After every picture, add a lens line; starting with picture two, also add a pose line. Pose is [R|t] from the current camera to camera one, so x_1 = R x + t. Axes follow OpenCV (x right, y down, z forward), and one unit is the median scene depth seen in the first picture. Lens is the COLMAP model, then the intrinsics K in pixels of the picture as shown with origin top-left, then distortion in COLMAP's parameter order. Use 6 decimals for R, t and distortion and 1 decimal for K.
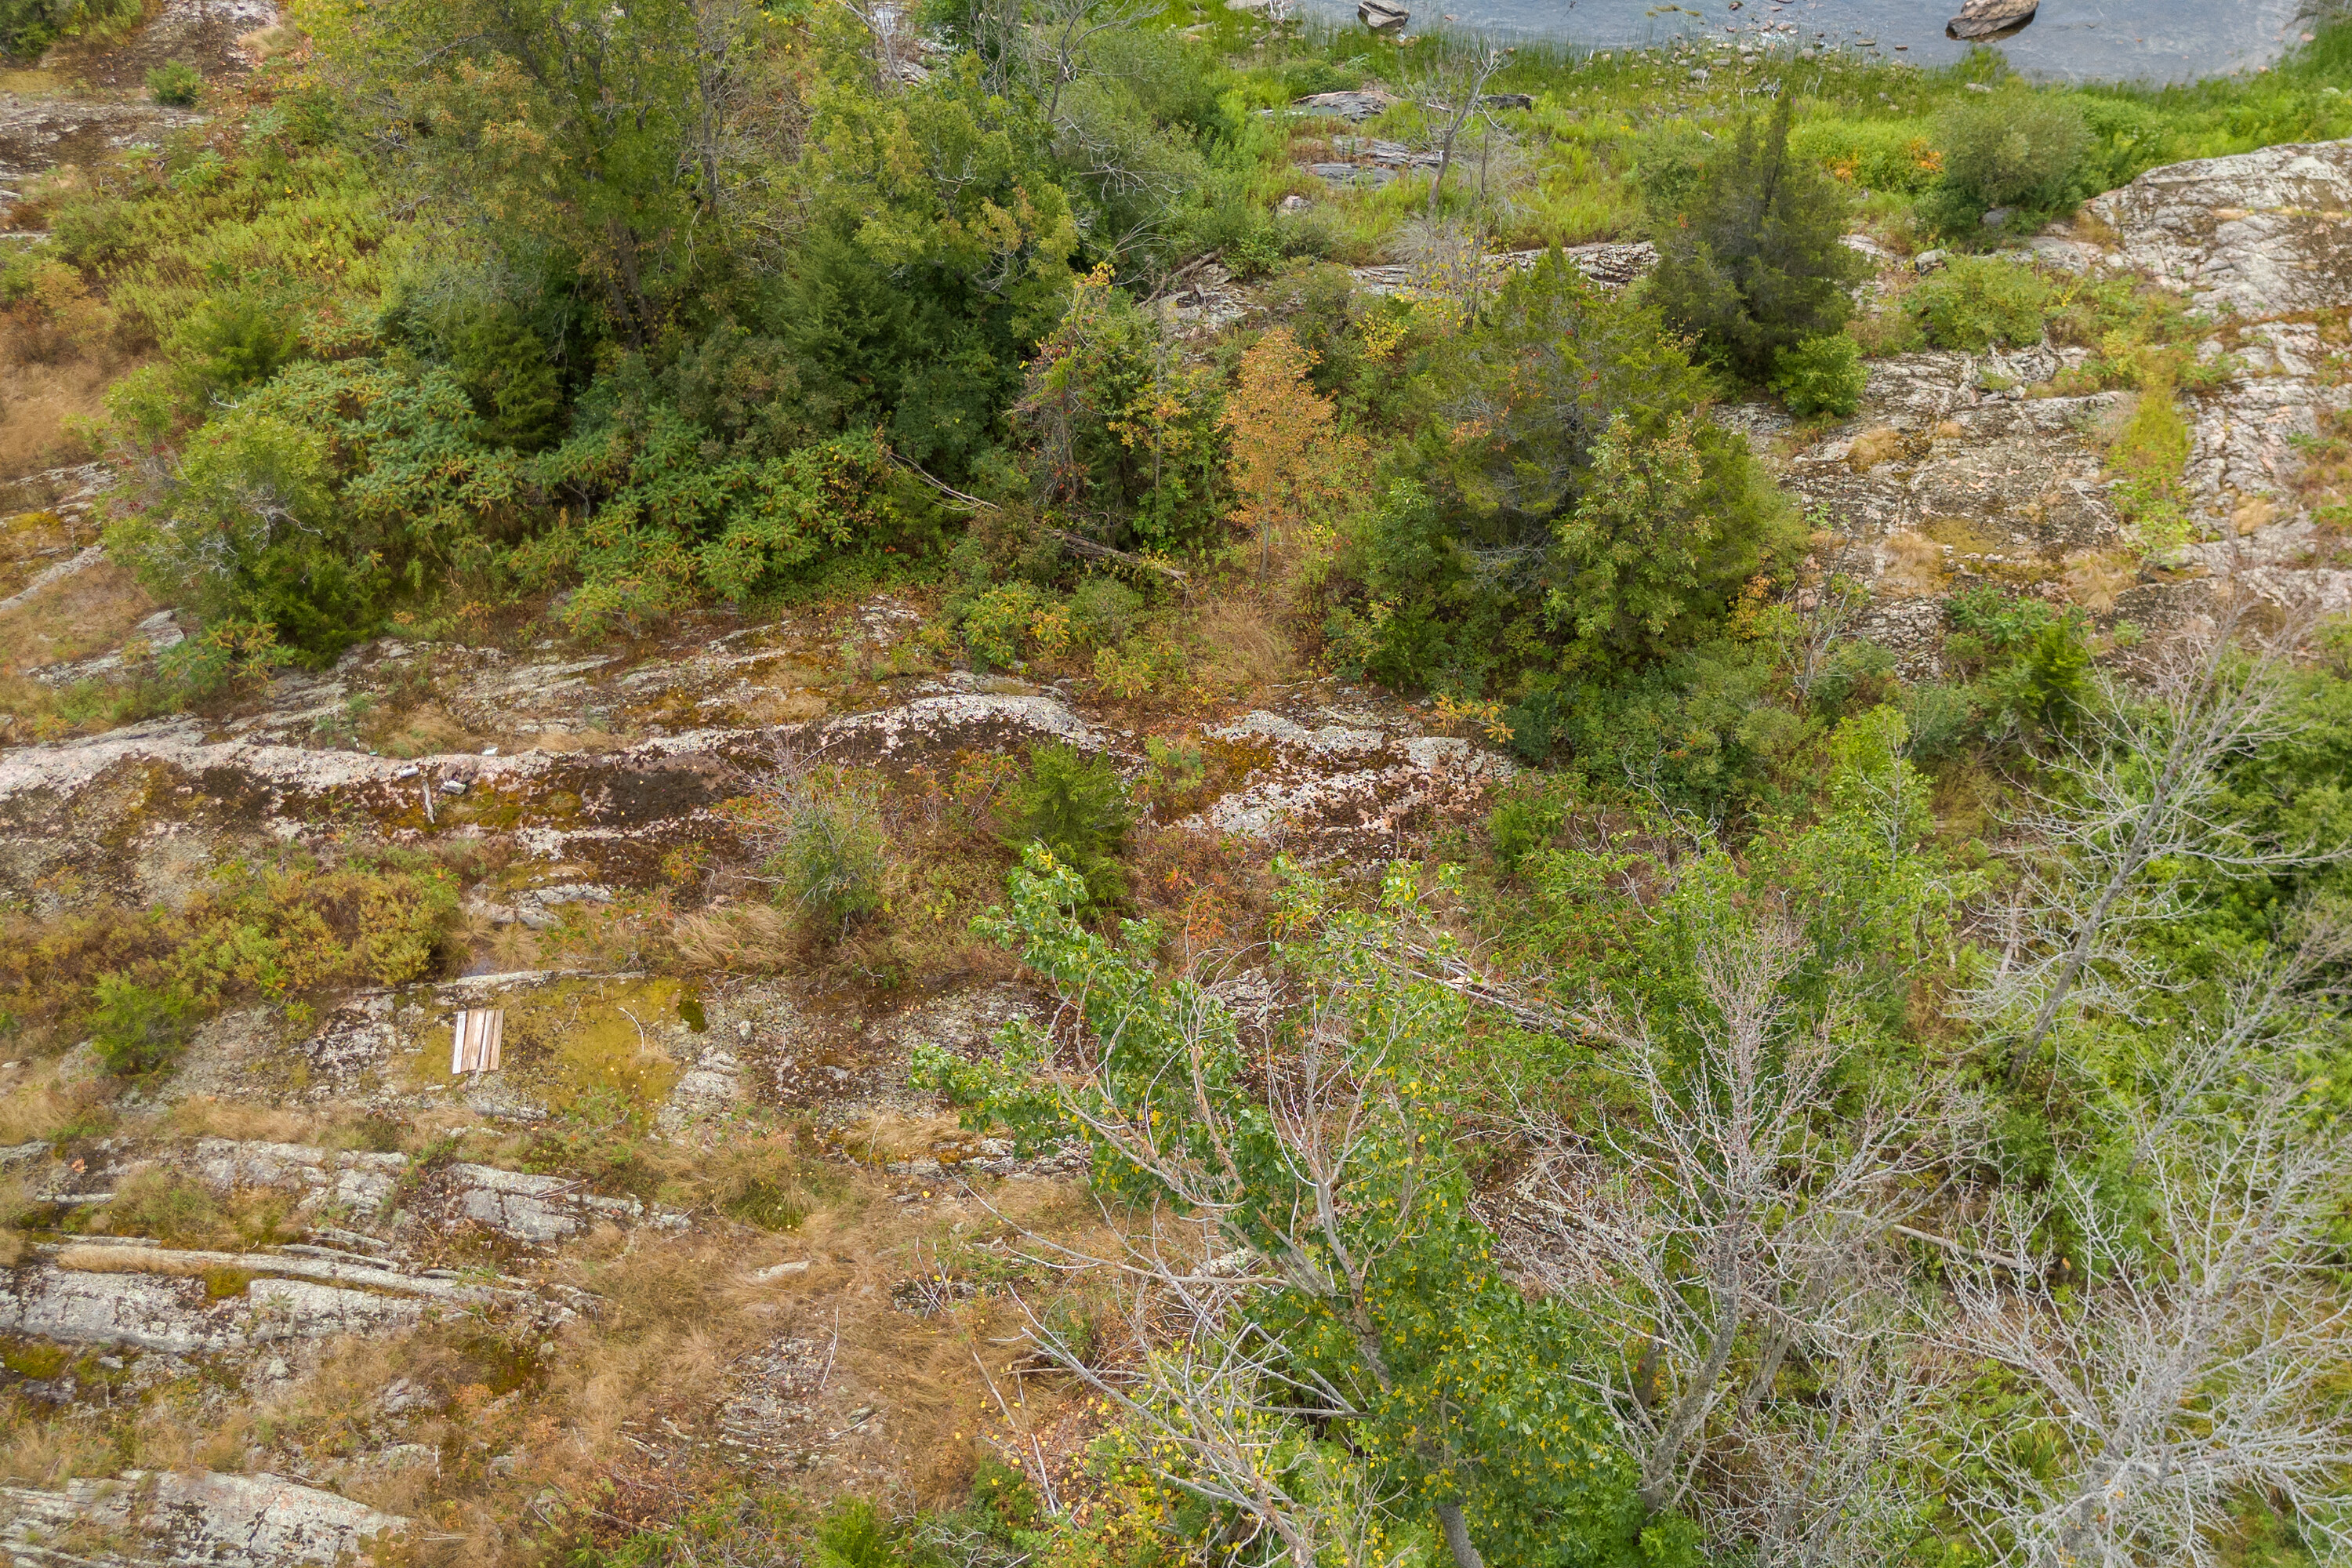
lens RADIAL K [[2061.8, 0, 1174.1], [0, 2061.8, 774.1], [0, 0, 1]] dist [0.074028, -0.072280]
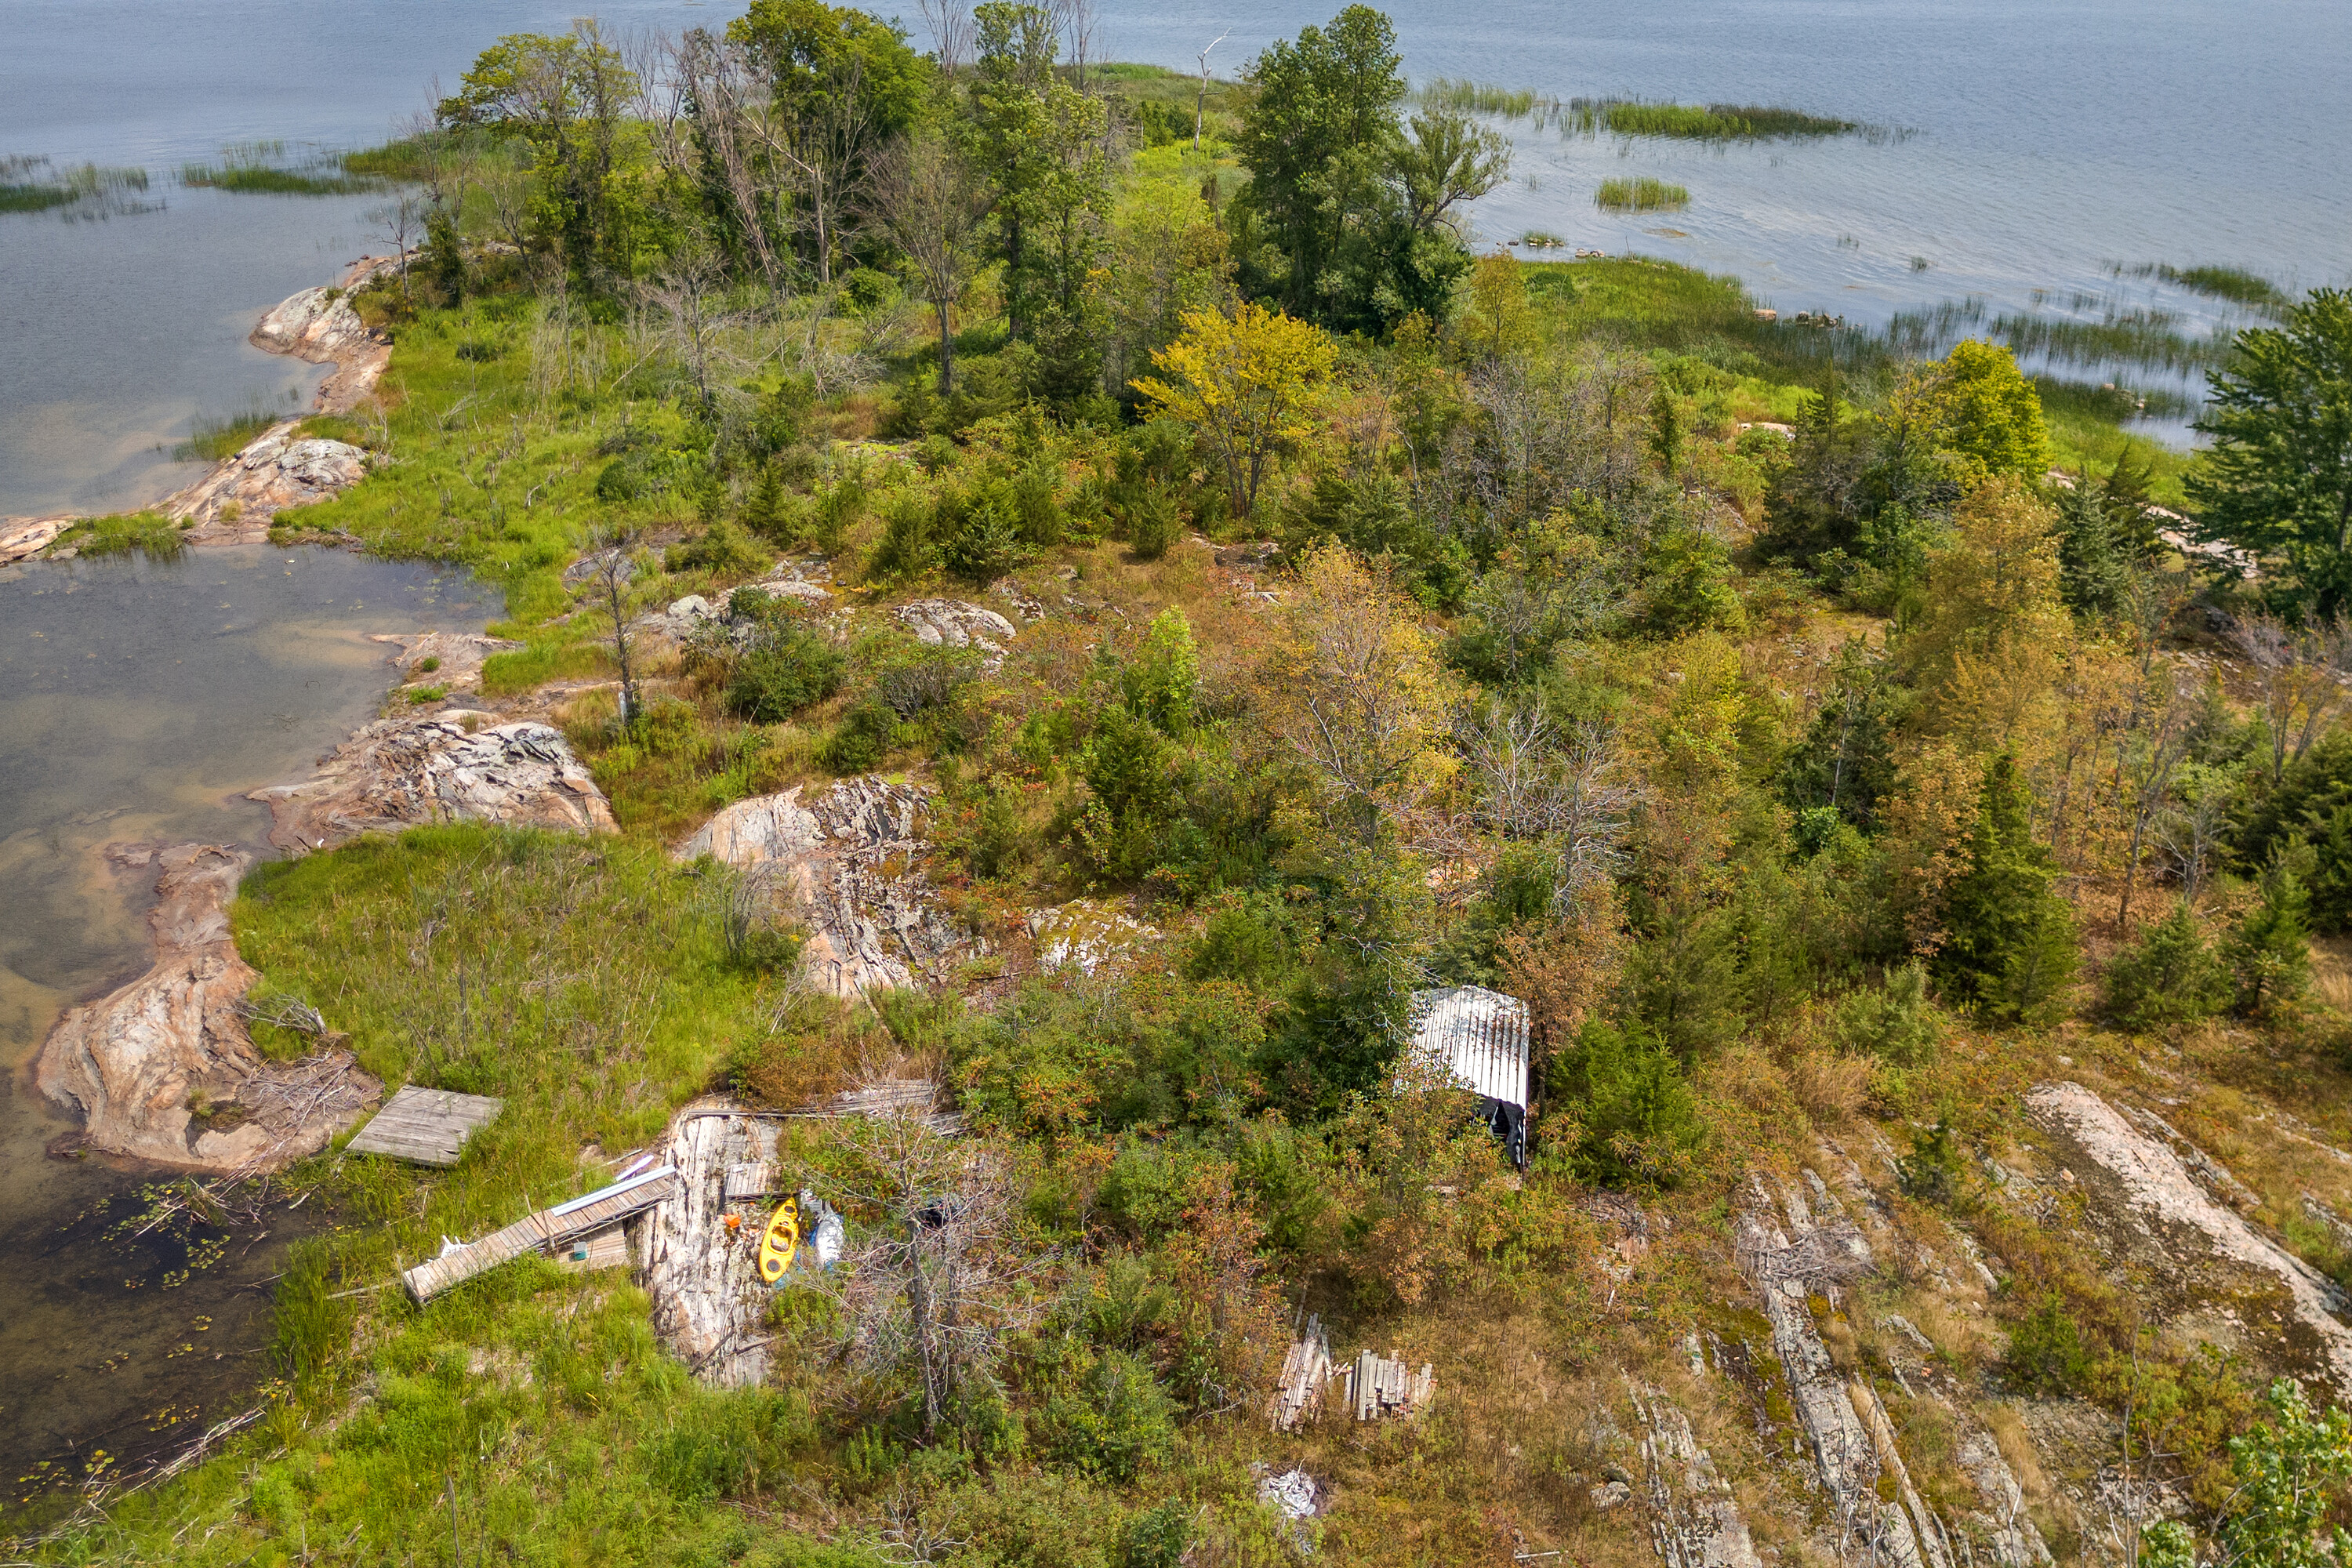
lens RADIAL K [[2061.8, 0, 1176.9], [0, 2061.8, 776.2], [0, 0, 1]] dist [0.074028, -0.072280]
pose [[0.100358, 0.438496, -0.893112, 0.352252], [-0.750532, 0.622653, 0.221371, 0.021066], [0.653169, 0.648093, 0.391593, -0.019923]]
